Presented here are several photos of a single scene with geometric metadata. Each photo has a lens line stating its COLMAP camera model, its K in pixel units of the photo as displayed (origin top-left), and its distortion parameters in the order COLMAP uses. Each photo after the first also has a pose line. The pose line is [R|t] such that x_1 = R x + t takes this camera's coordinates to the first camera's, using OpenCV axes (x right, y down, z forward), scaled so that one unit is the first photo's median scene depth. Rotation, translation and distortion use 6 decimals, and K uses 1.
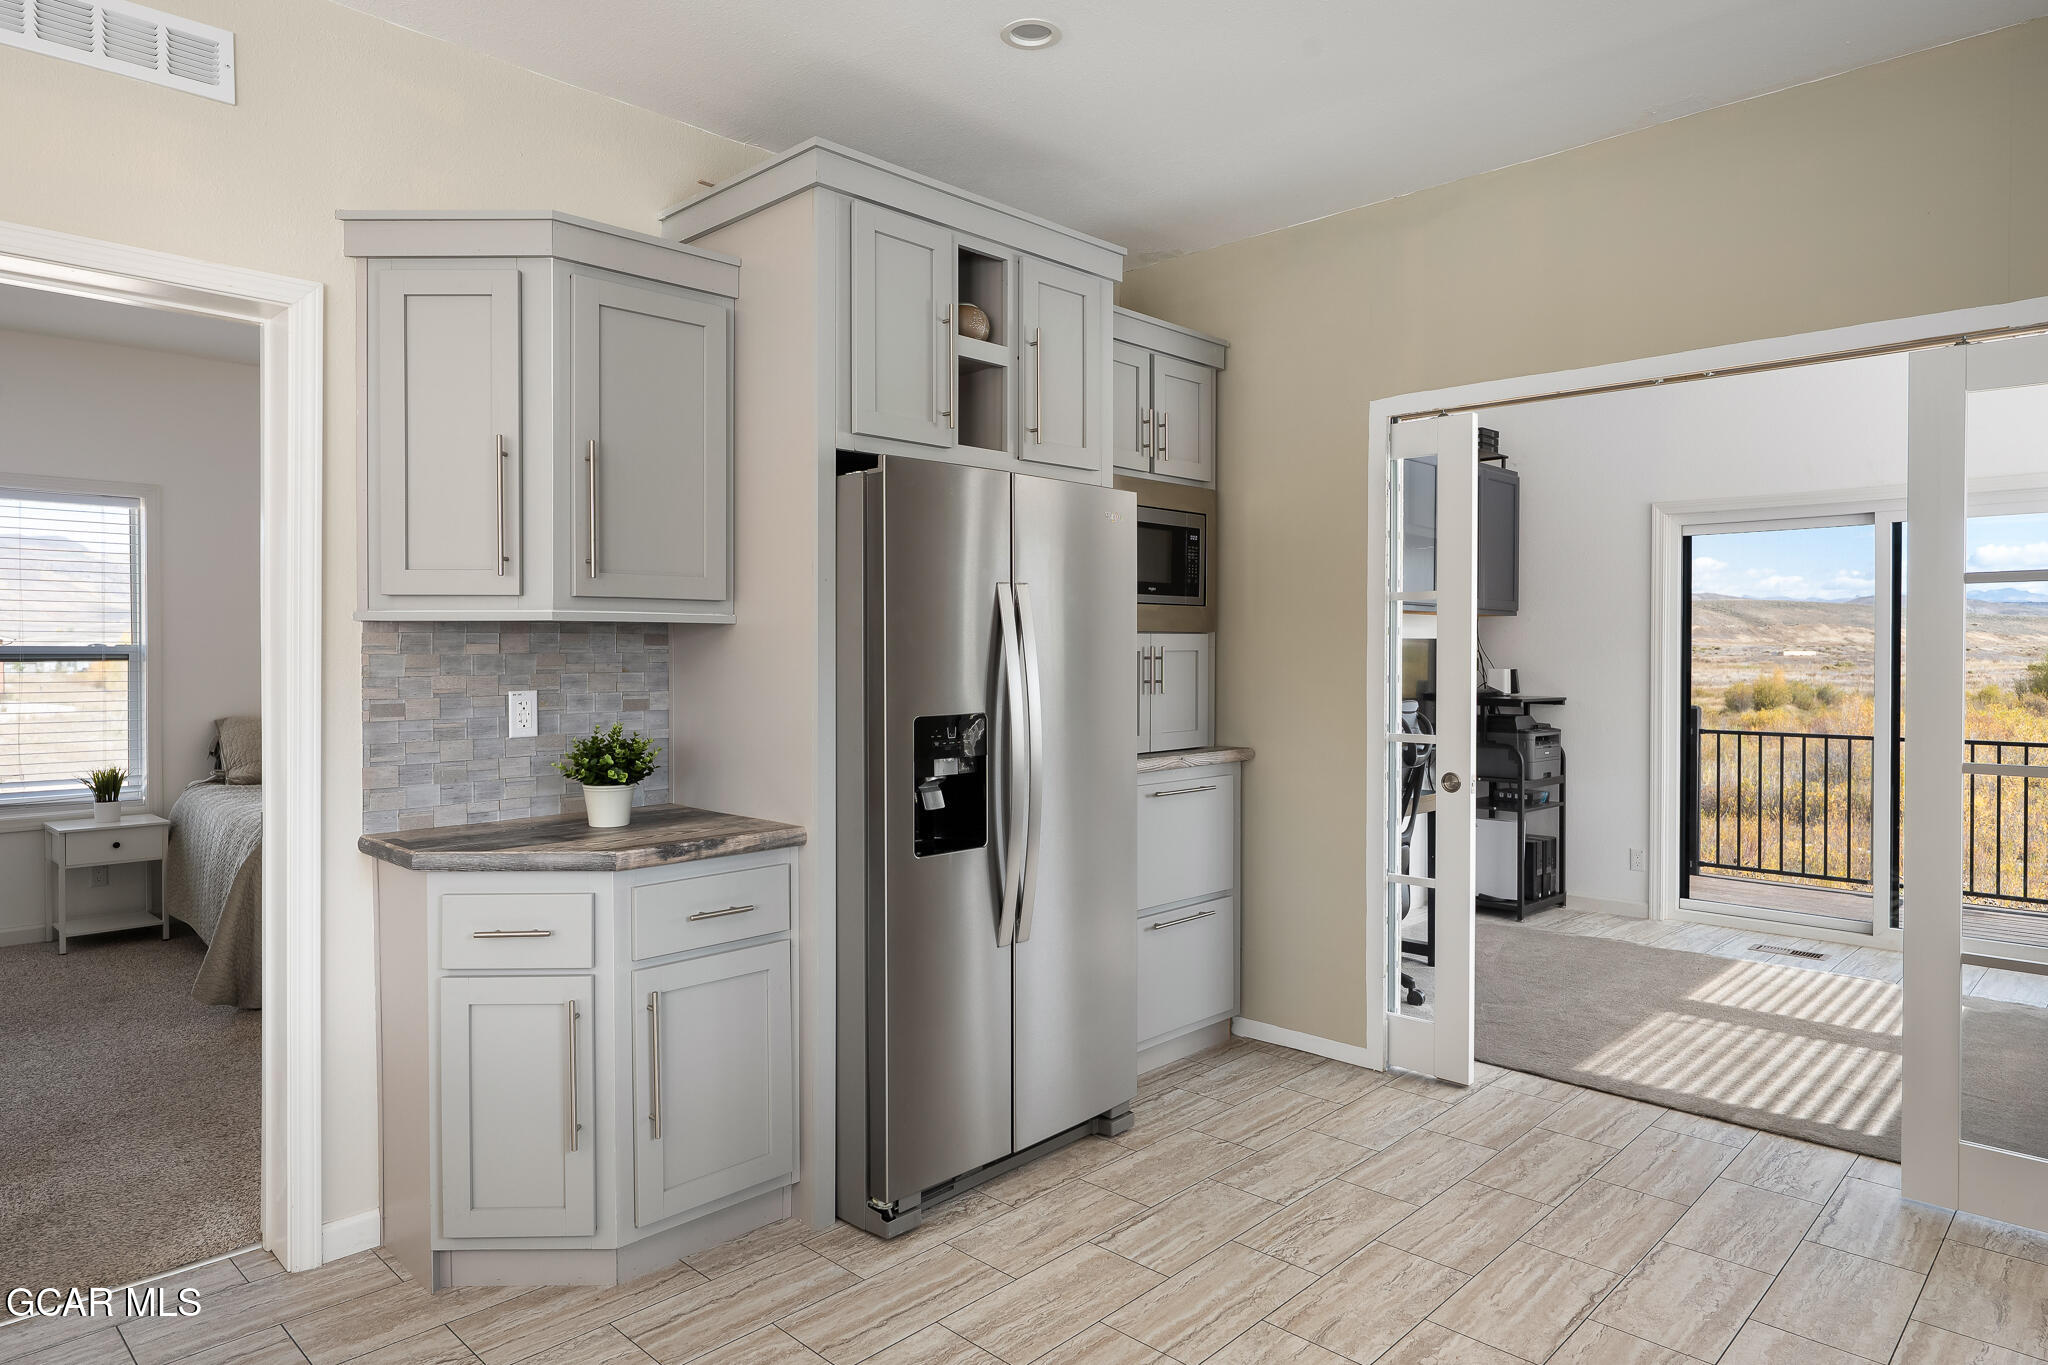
lens RADIAL K [[1212.7, 0, 992.7], [0, 1212.7, 664.6], [0, 0, 1]] dist [-0.003575, -0.002561]
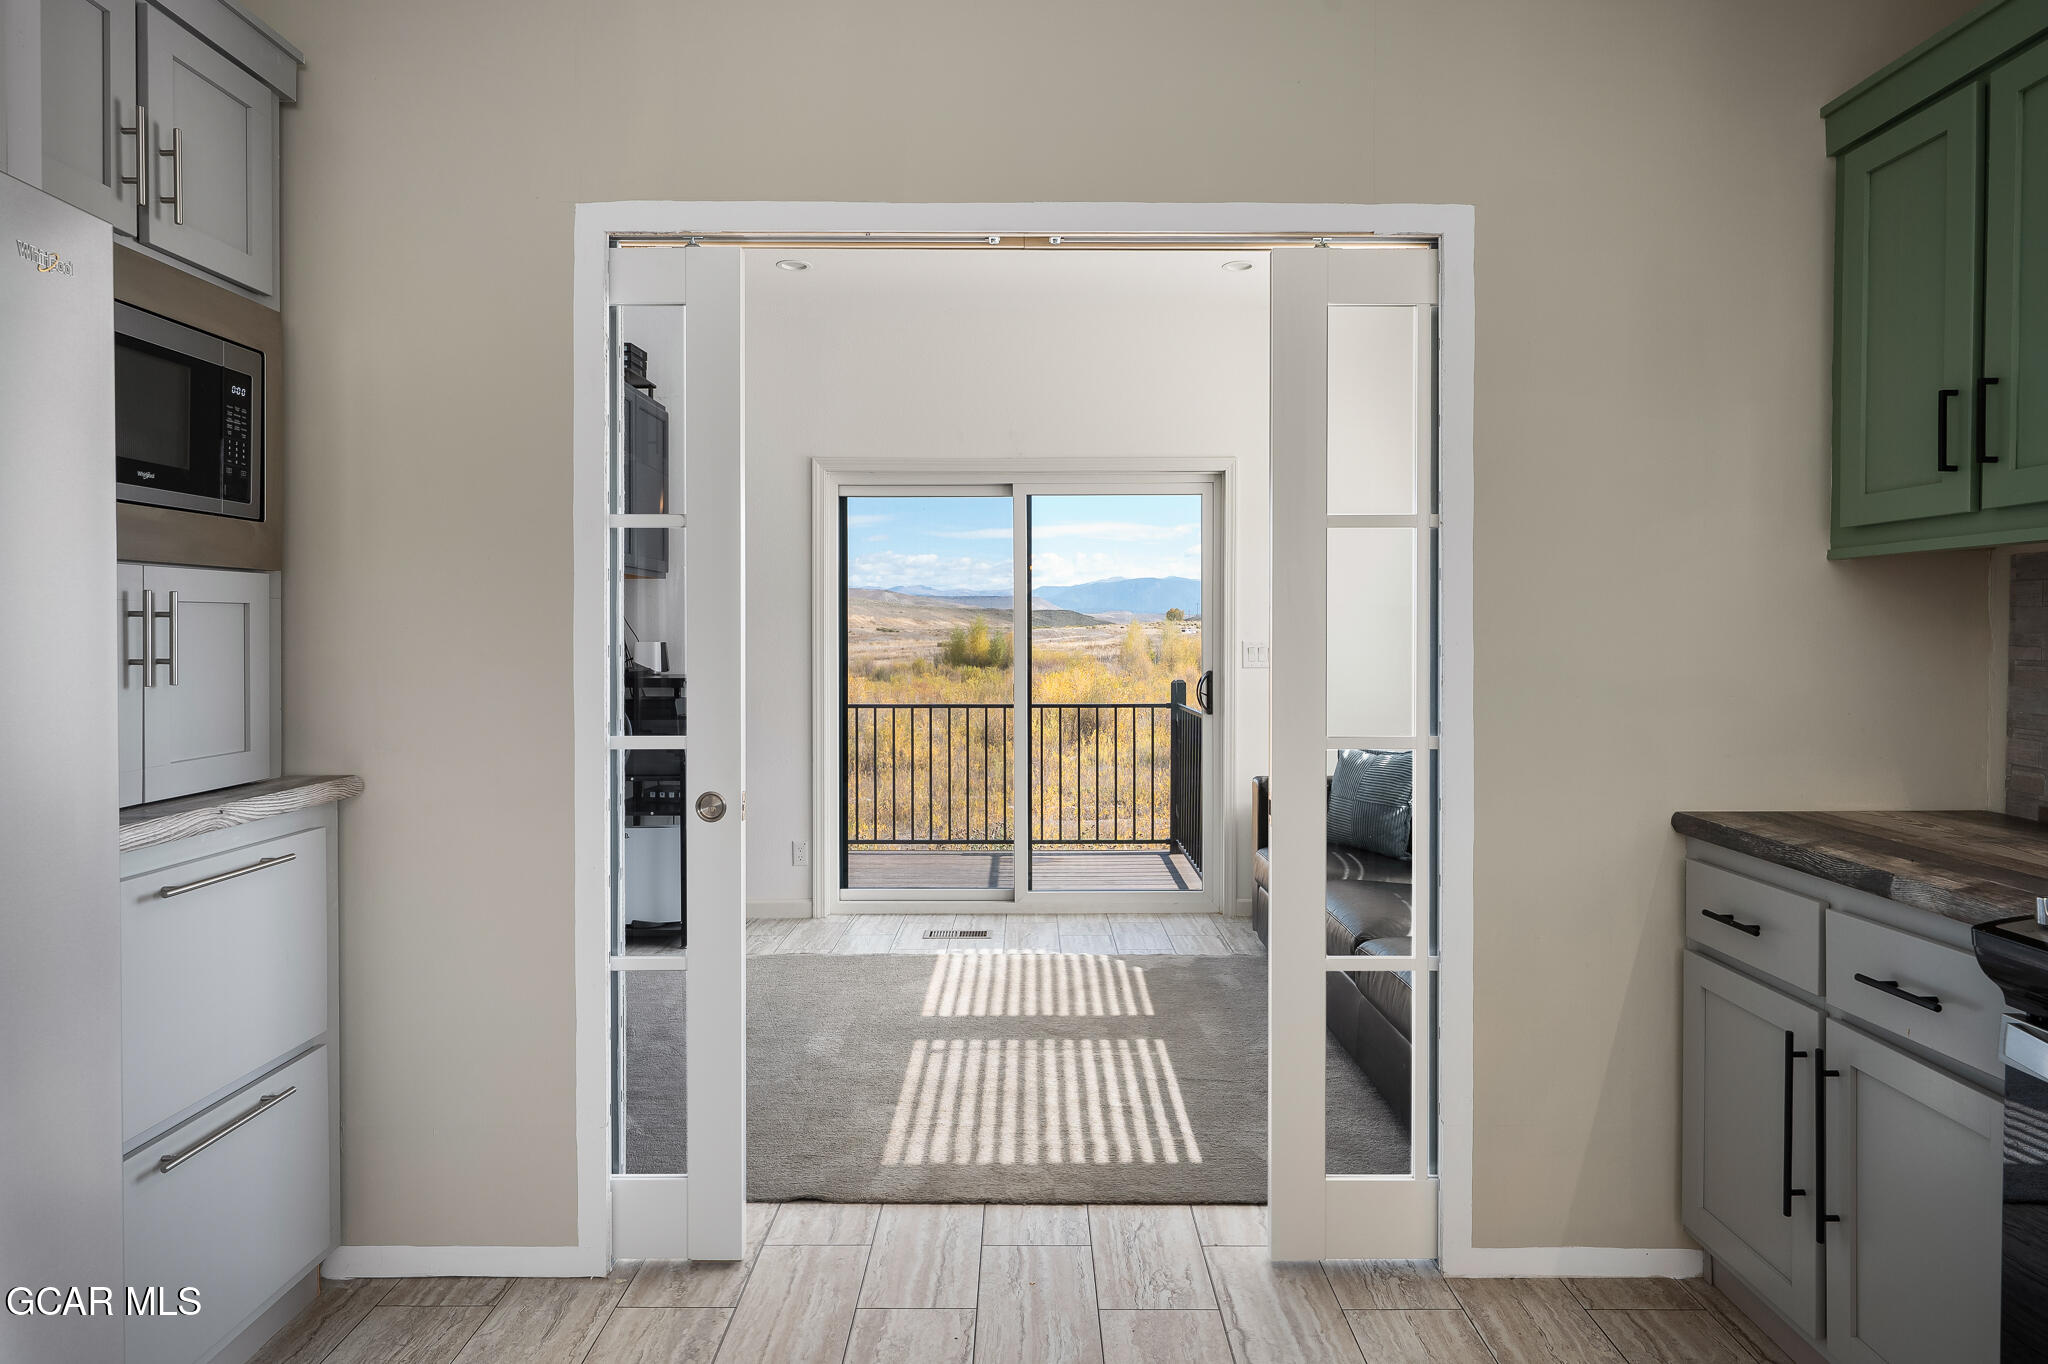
lens RADIAL K [[1191.5, 0, 1024.0], [0, 1191.5, 646.2], [0, 0, 1]] dist [-0.000848, 0.000636]
pose [[0.705403, -0.008217, 0.708759, 0.036610], [0.007827, 0.999962, 0.003804, 0.008006], [-0.708763, 0.002864, 0.705441, 0.377869]]
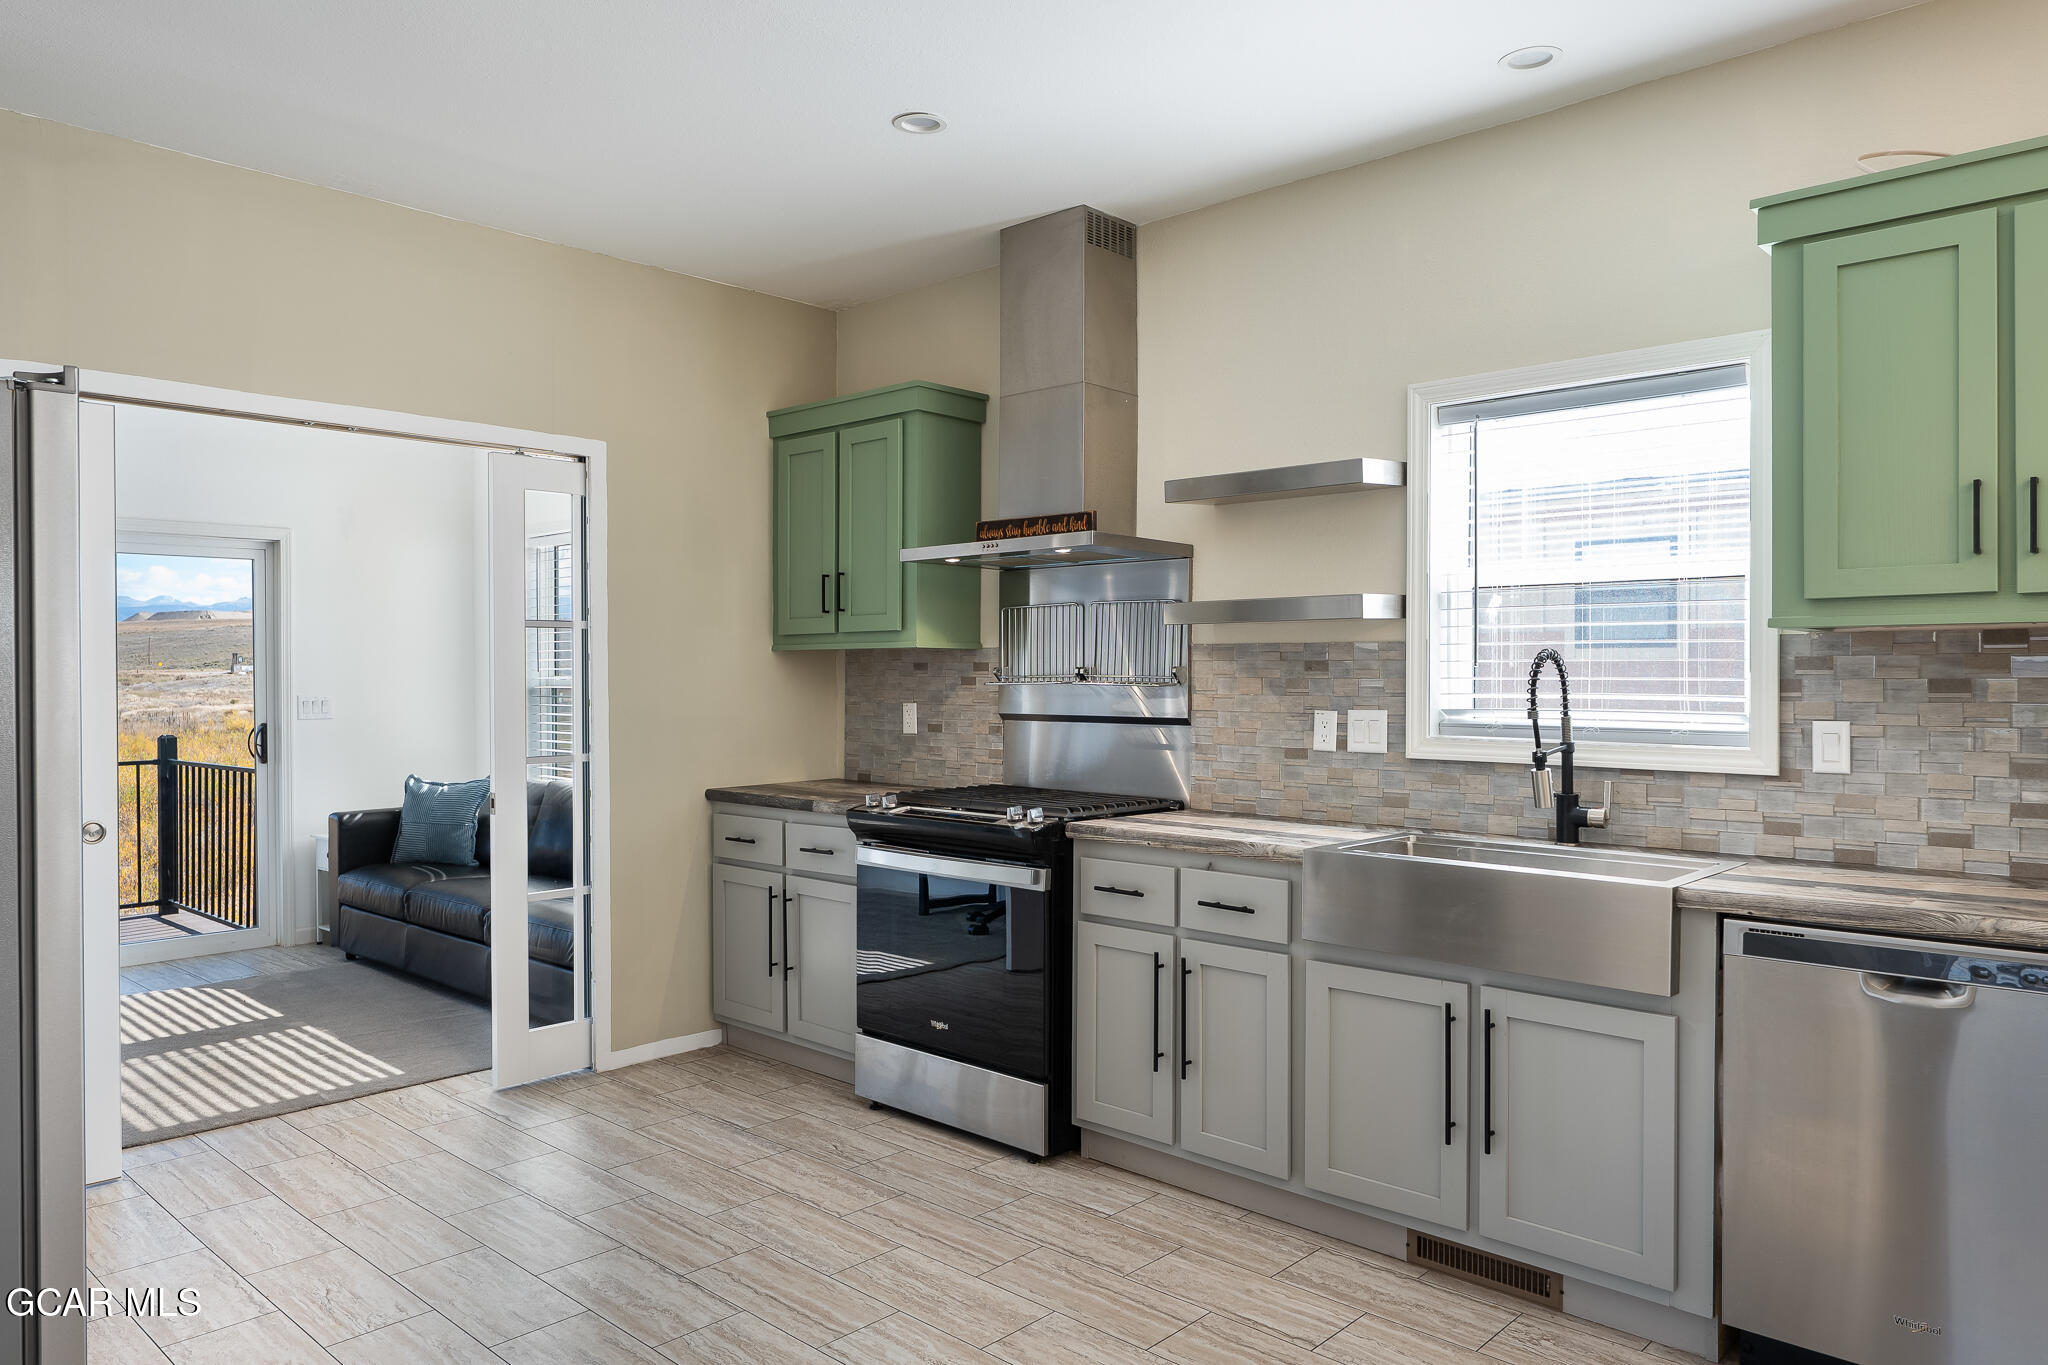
lens RADIAL K [[1387.8, 0, 928.5], [0, 1387.8, 688.7], [0, 0, 1]] dist [-0.000280, 0.004051]
pose [[0.001138, -0.010621, 0.999943, -0.534325], [0.014518, 0.999838, 0.010603, -0.004873], [-0.999894, 0.014506, 0.001292, 0.364734]]
